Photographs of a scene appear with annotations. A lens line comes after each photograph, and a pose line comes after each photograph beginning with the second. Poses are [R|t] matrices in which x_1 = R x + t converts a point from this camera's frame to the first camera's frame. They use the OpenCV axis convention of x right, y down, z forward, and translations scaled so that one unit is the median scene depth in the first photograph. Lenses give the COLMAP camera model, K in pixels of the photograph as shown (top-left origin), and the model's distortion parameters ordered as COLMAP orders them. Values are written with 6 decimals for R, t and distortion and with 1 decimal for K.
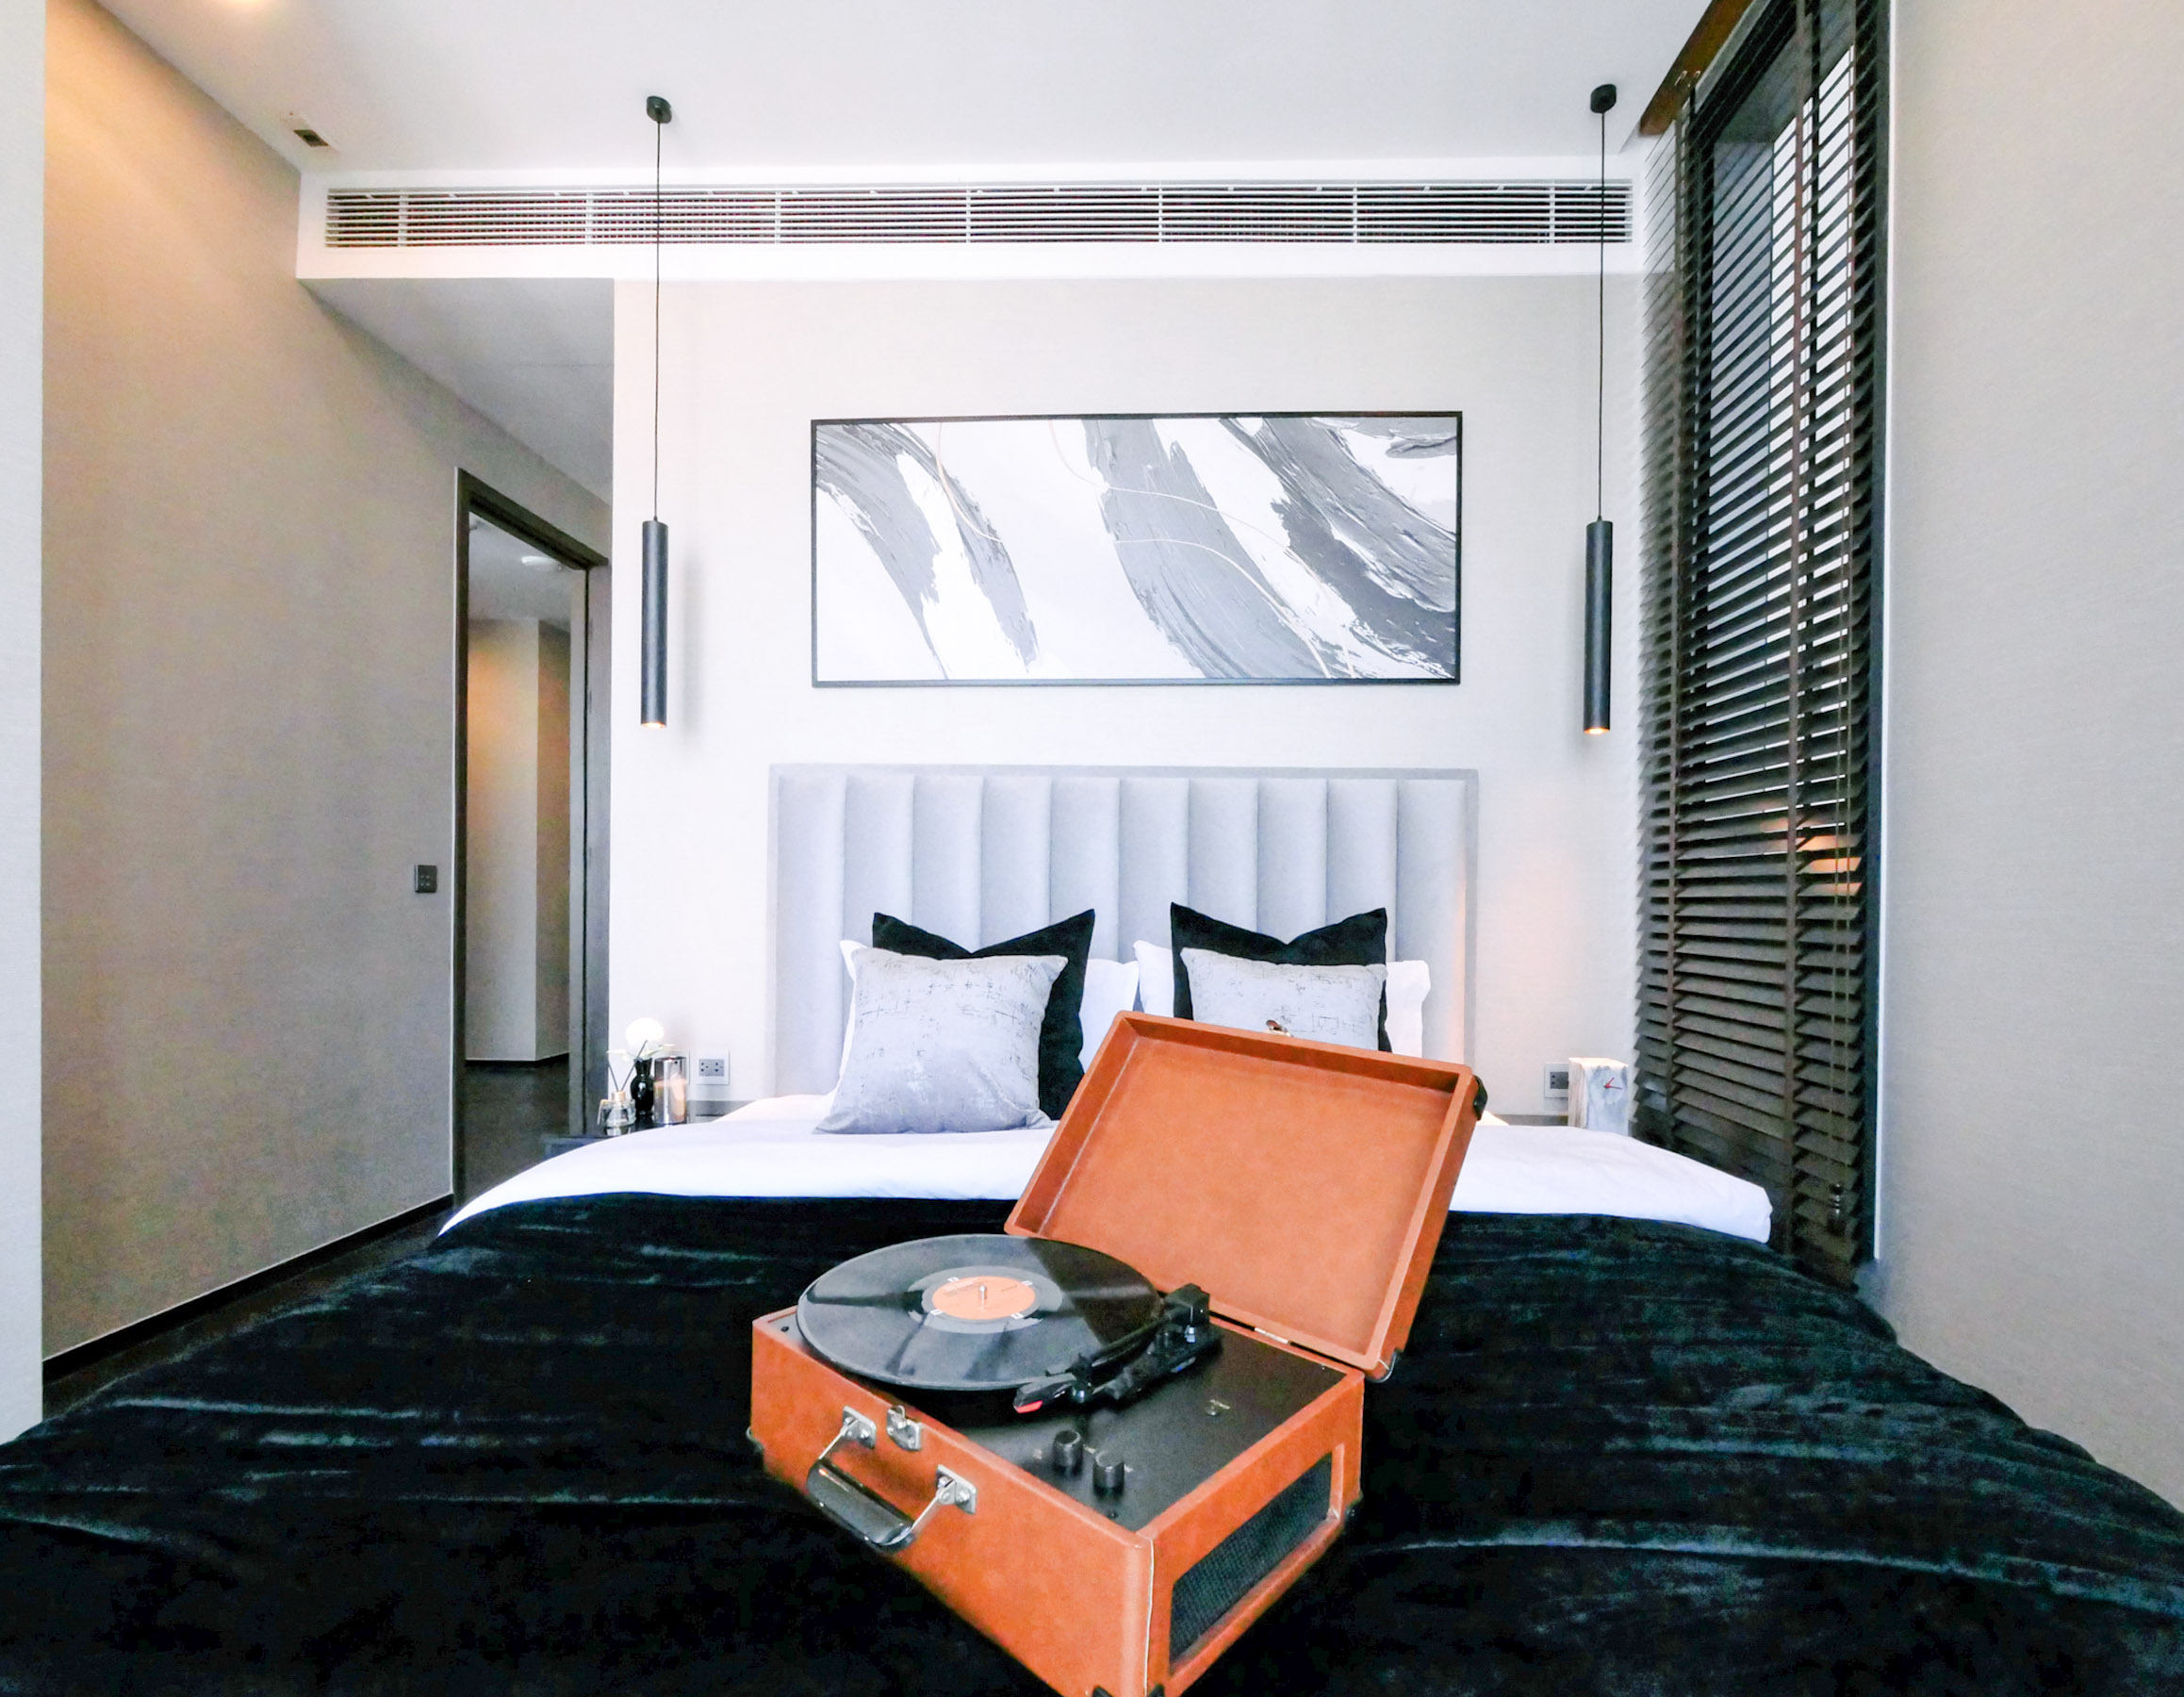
lens RADIAL K [[971.3, 0, 1092.8], [0, 971.3, 917.5], [0, 0, 1]] dist [0.011740, -0.016469]
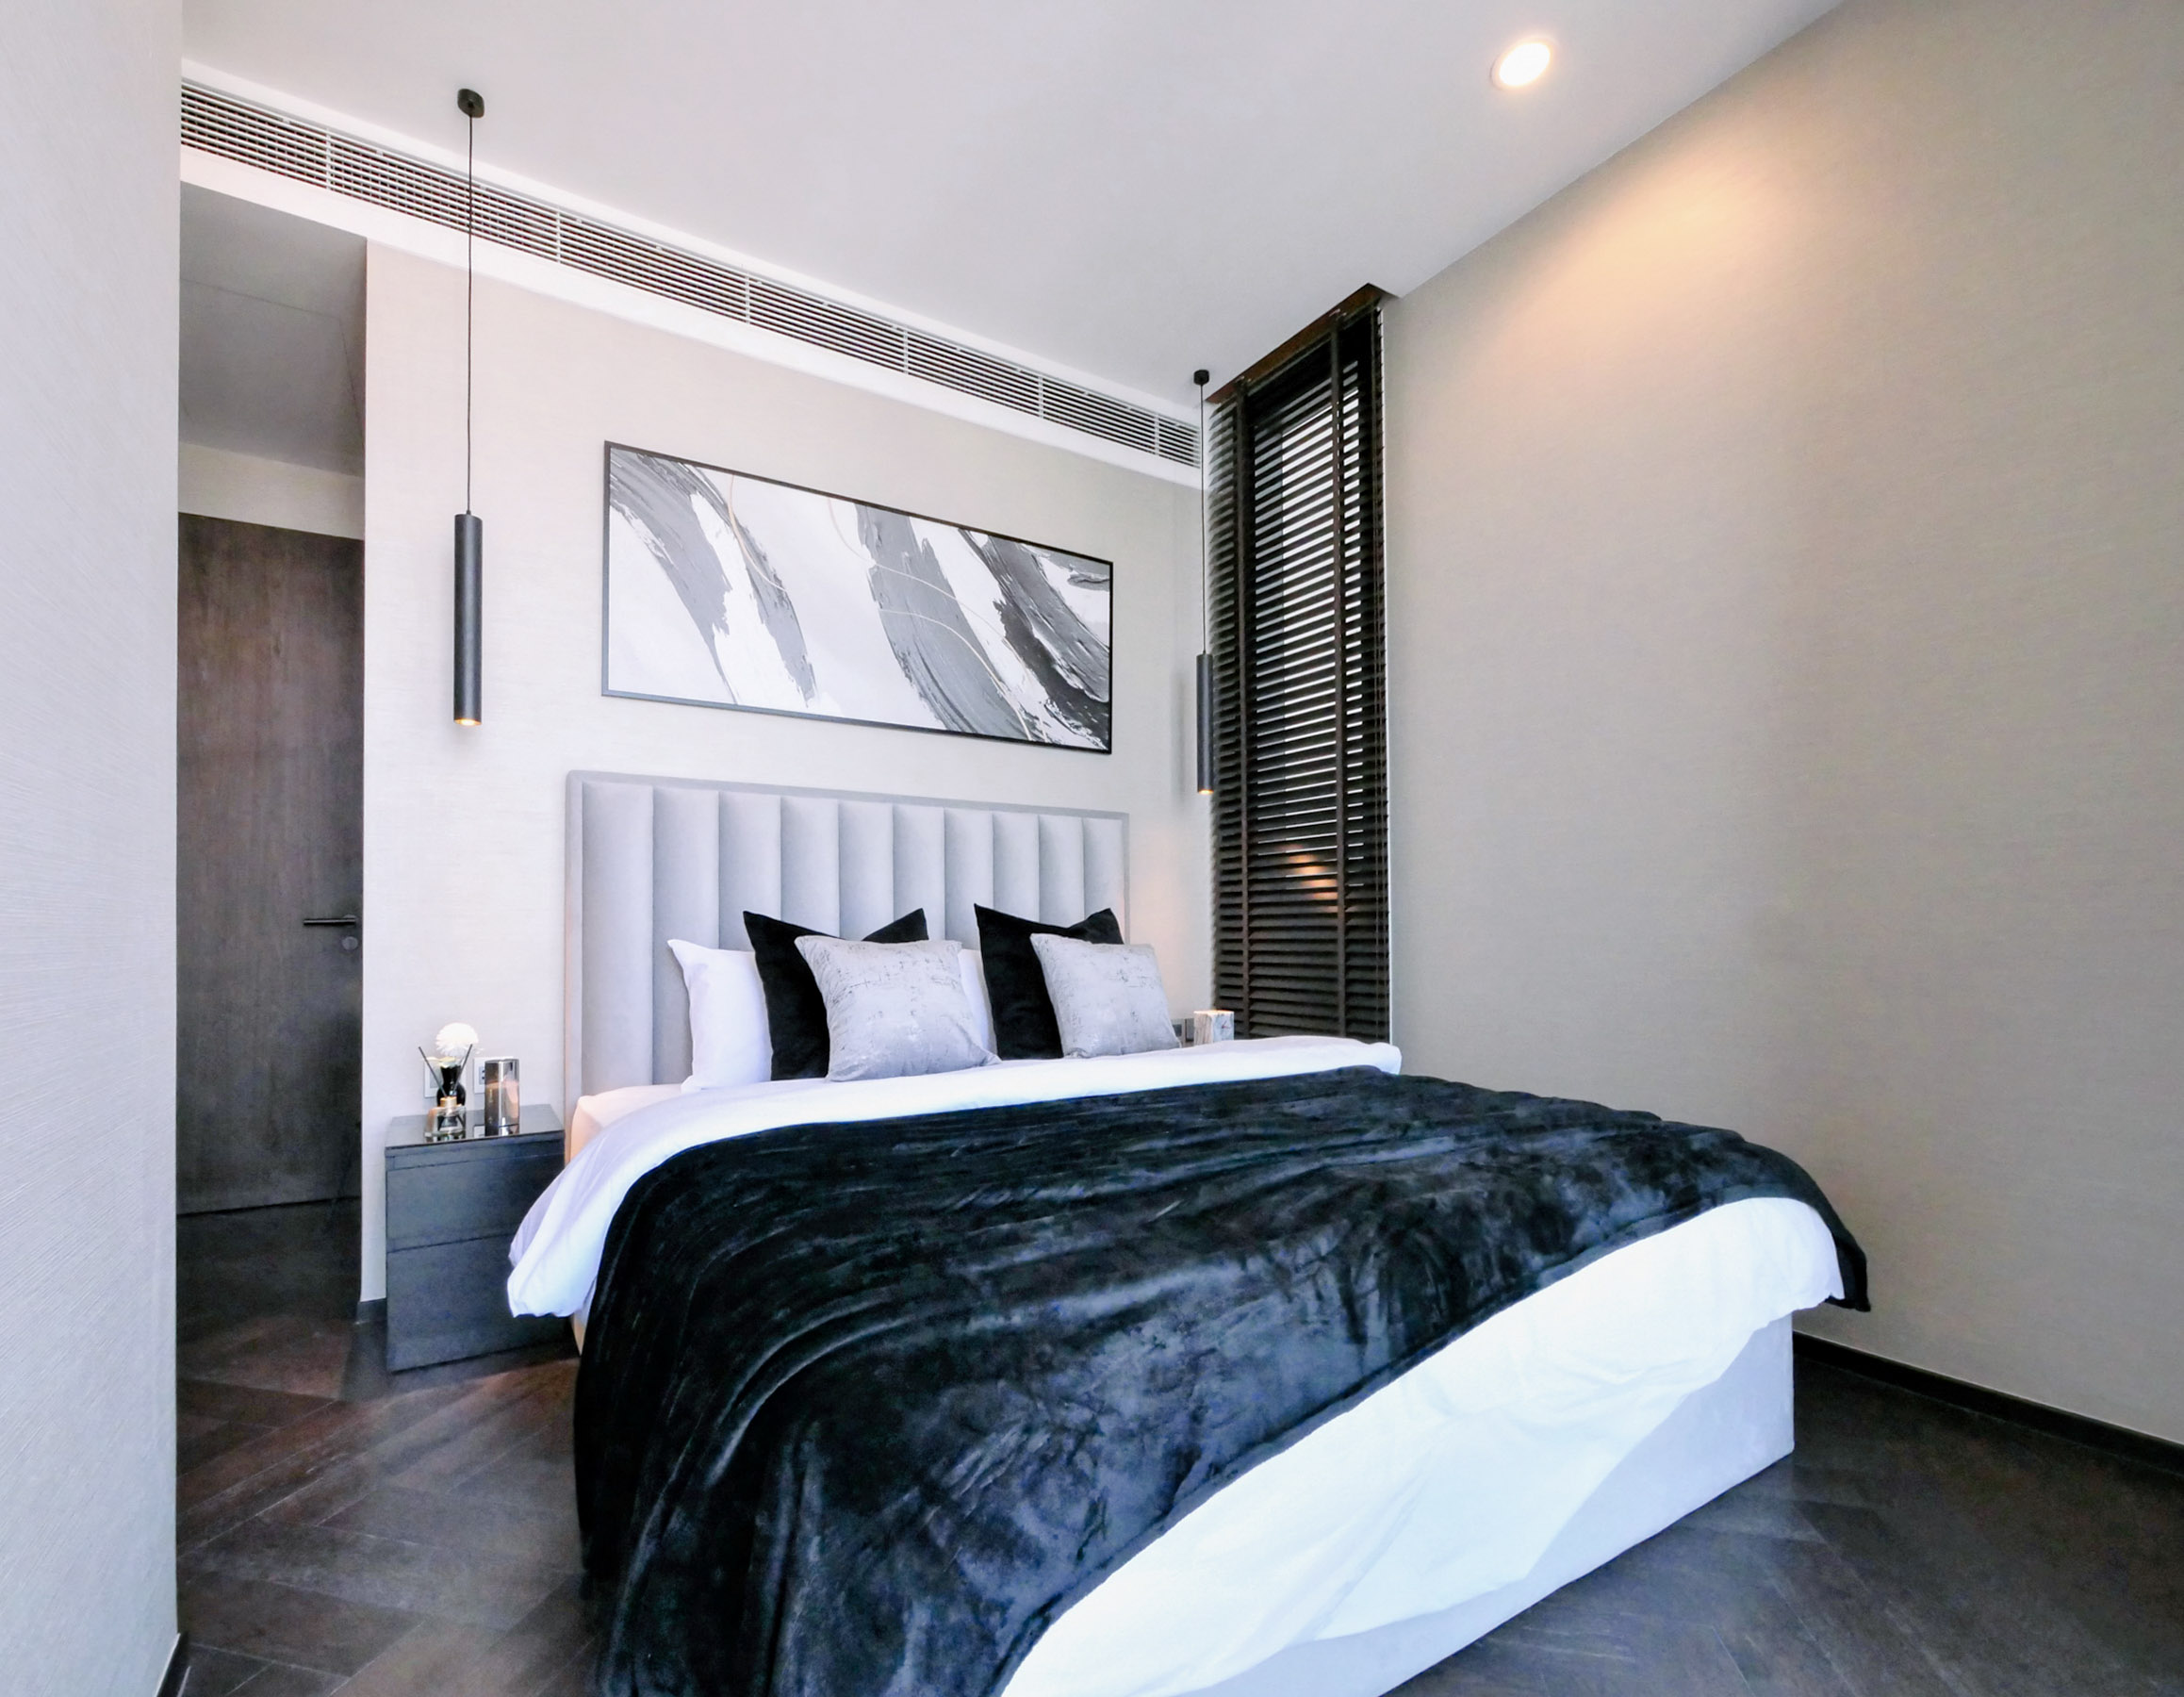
lens RADIAL K [[971.3, 0, 1092.8], [0, 971.3, 917.5], [0, 0, 1]] dist [0.011740, -0.016469]
pose [[0.829136, 0.004724, 0.559028, -0.431895], [0.005148, 0.999857, -0.016084, 0.018076], [-0.559024, 0.016213, 0.828993, -0.145521]]
